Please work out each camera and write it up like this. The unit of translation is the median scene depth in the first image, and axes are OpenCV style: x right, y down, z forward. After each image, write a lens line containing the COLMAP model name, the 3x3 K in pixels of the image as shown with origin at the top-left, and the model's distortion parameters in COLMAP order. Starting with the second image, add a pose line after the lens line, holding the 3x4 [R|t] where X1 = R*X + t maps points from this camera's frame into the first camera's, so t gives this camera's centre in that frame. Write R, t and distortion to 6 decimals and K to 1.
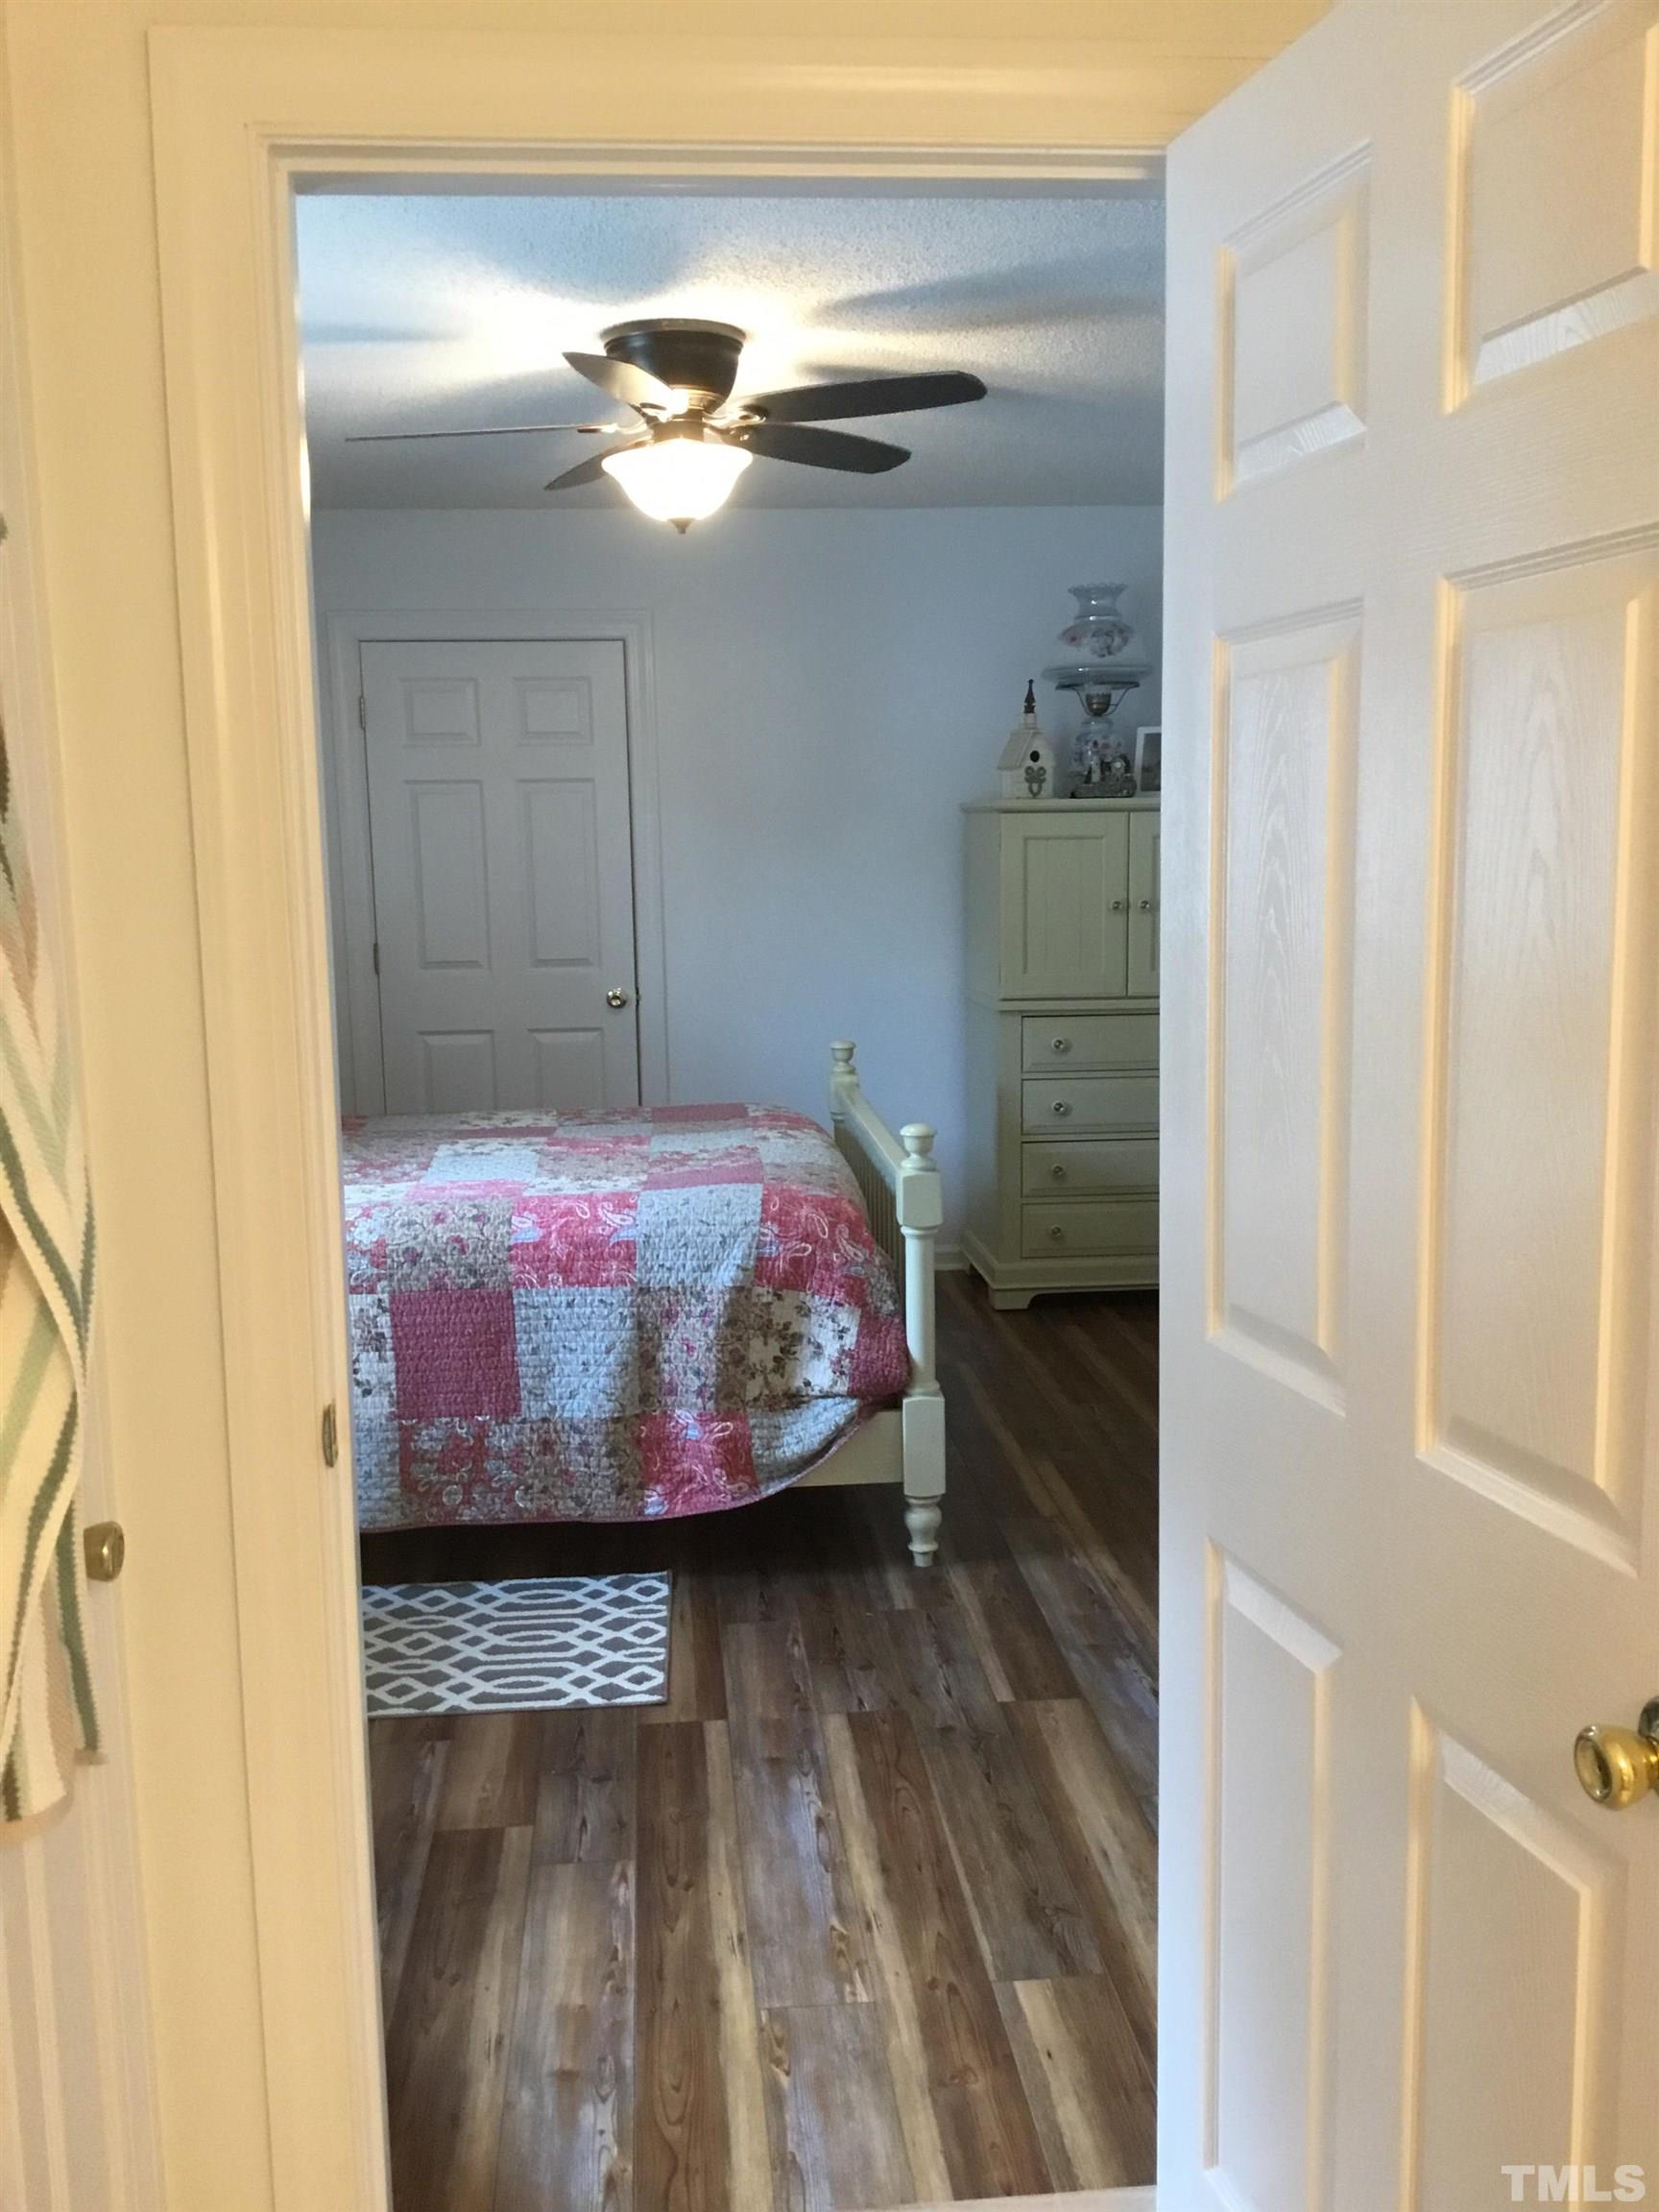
lens RADIAL K [[1986.1, 0, 832.2], [0, 1986.1, 1108.7], [0, 0, 1]] dist [-0.000504, -0.005035]
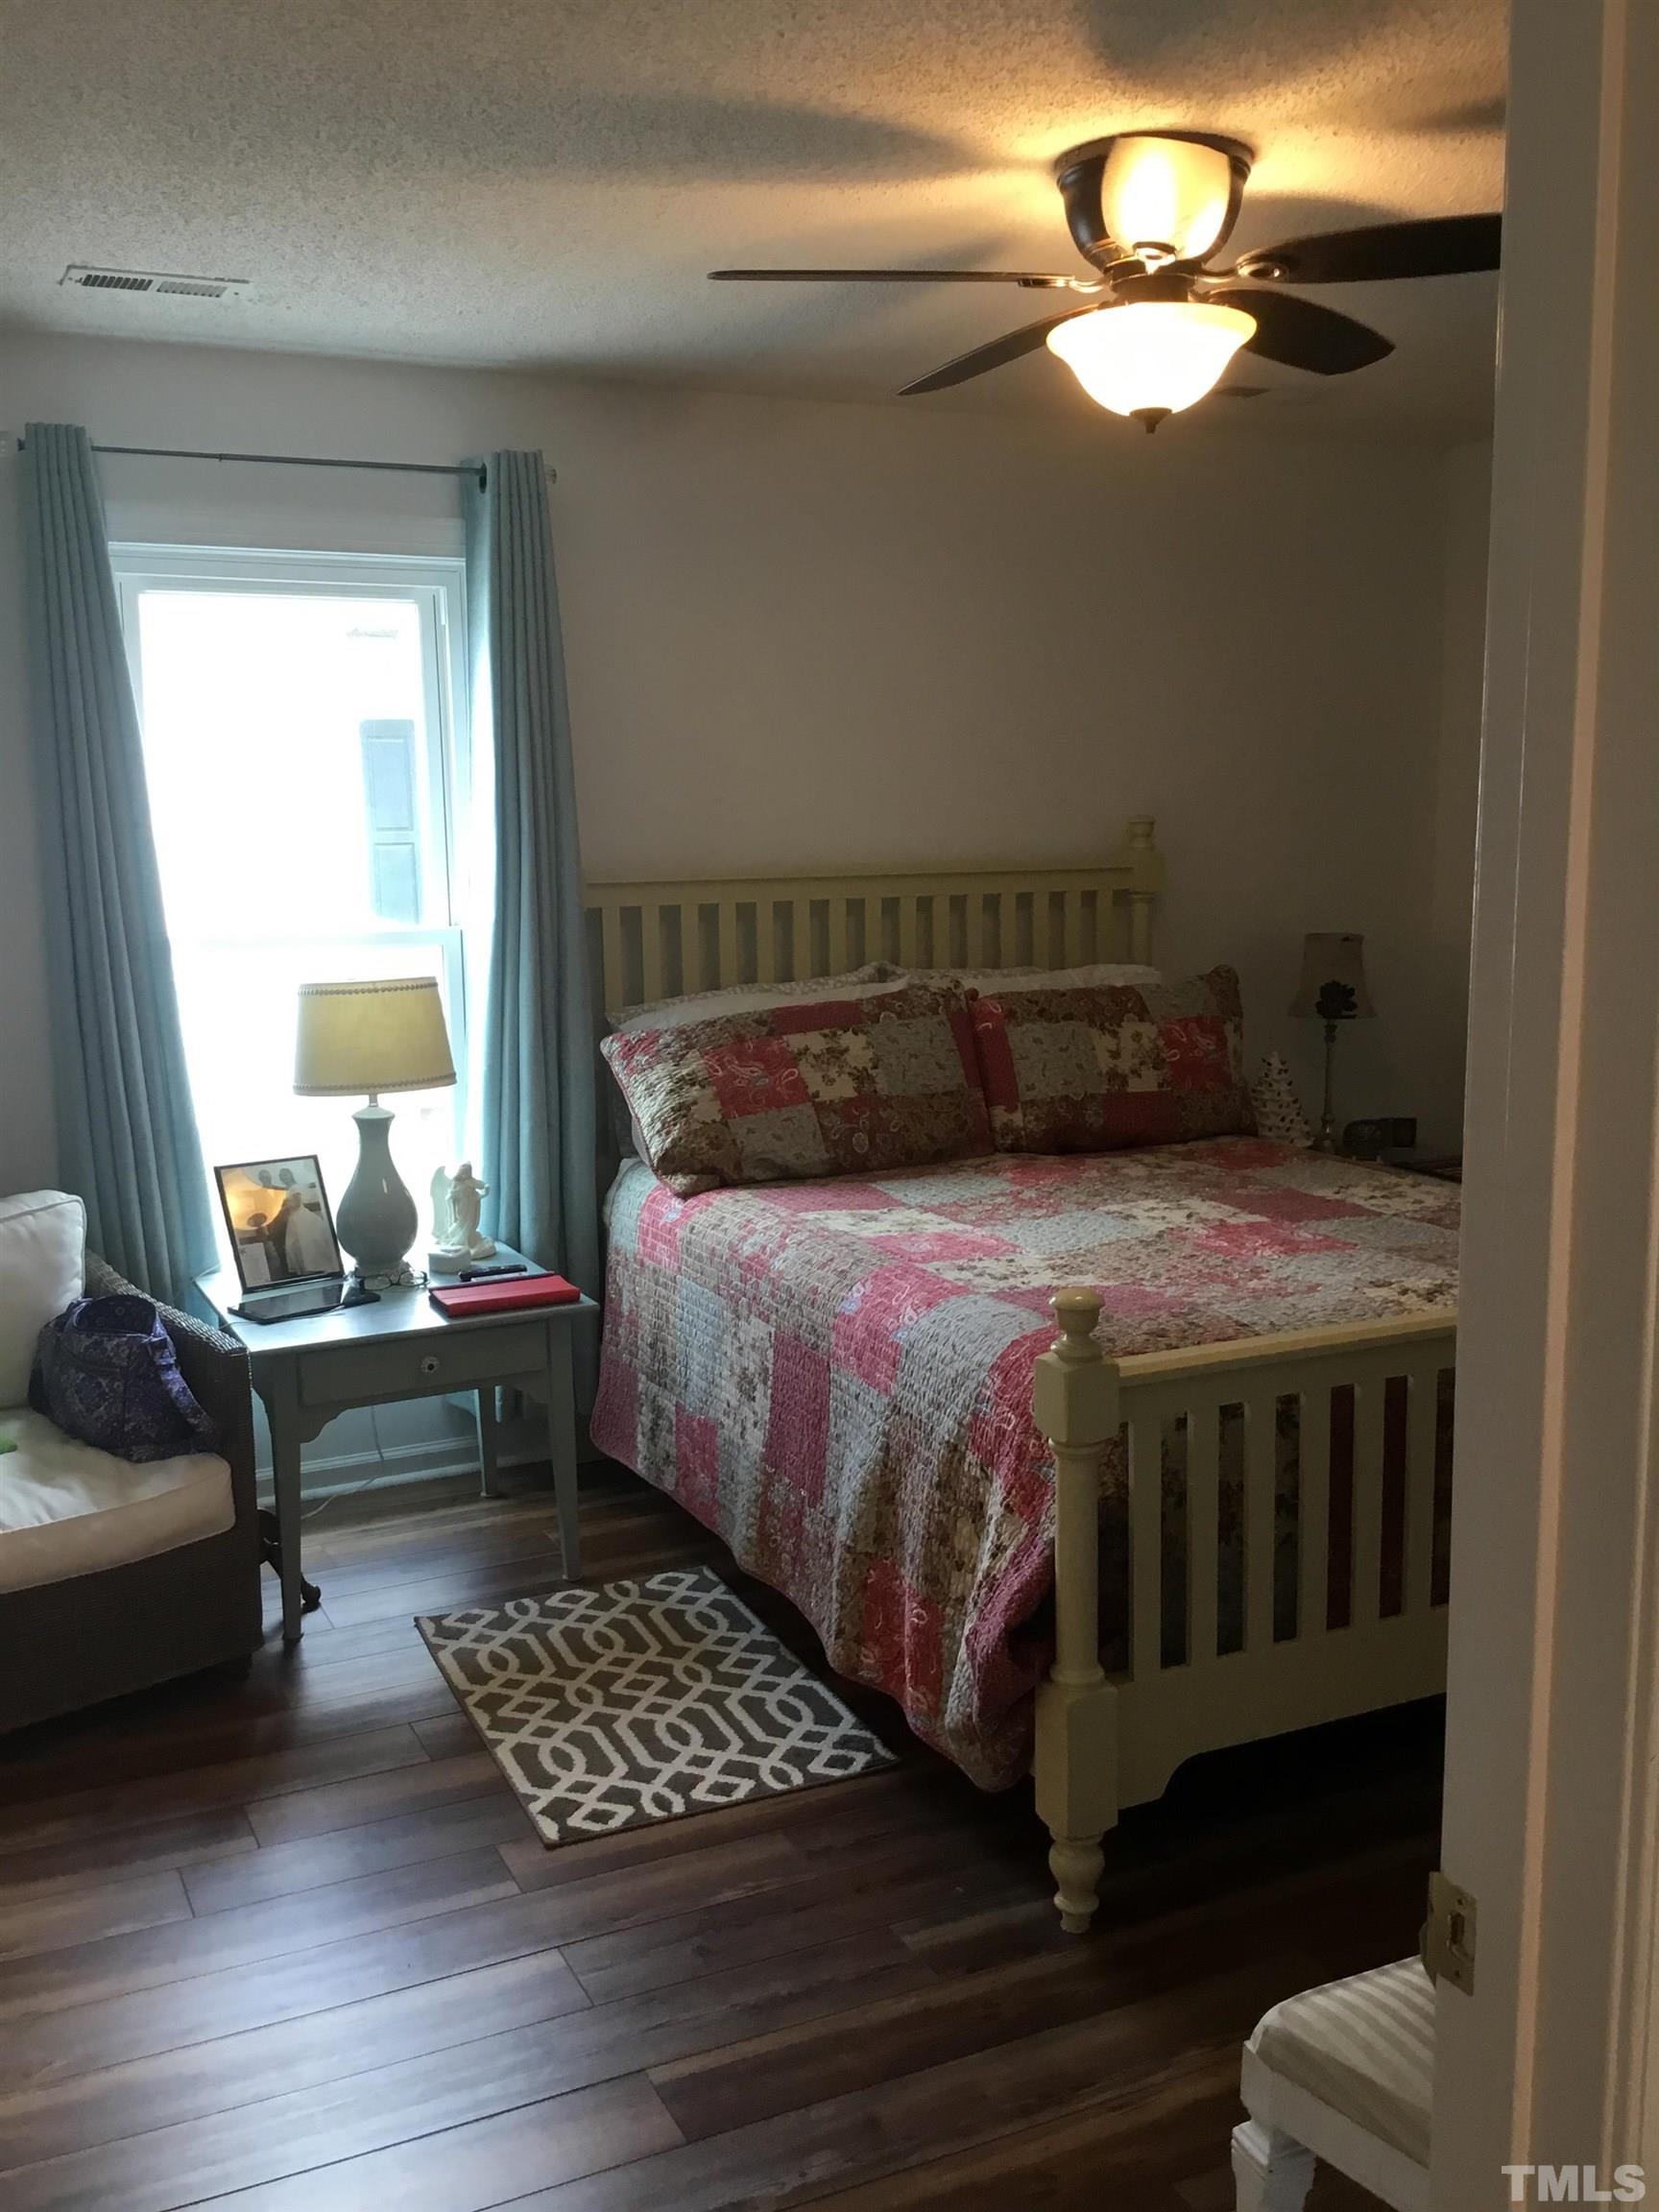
lens RADIAL K [[1986.1, 0, 831.9], [0, 1986.1, 1100.5], [0, 0, 1]] dist [-0.000504, -0.005035]
pose [[0.351574, 0.158227, -0.922692, 0.649739], [-0.129373, 0.984368, 0.119508, -0.130875], [0.927177, 0.077355, 0.366549, 0.703034]]
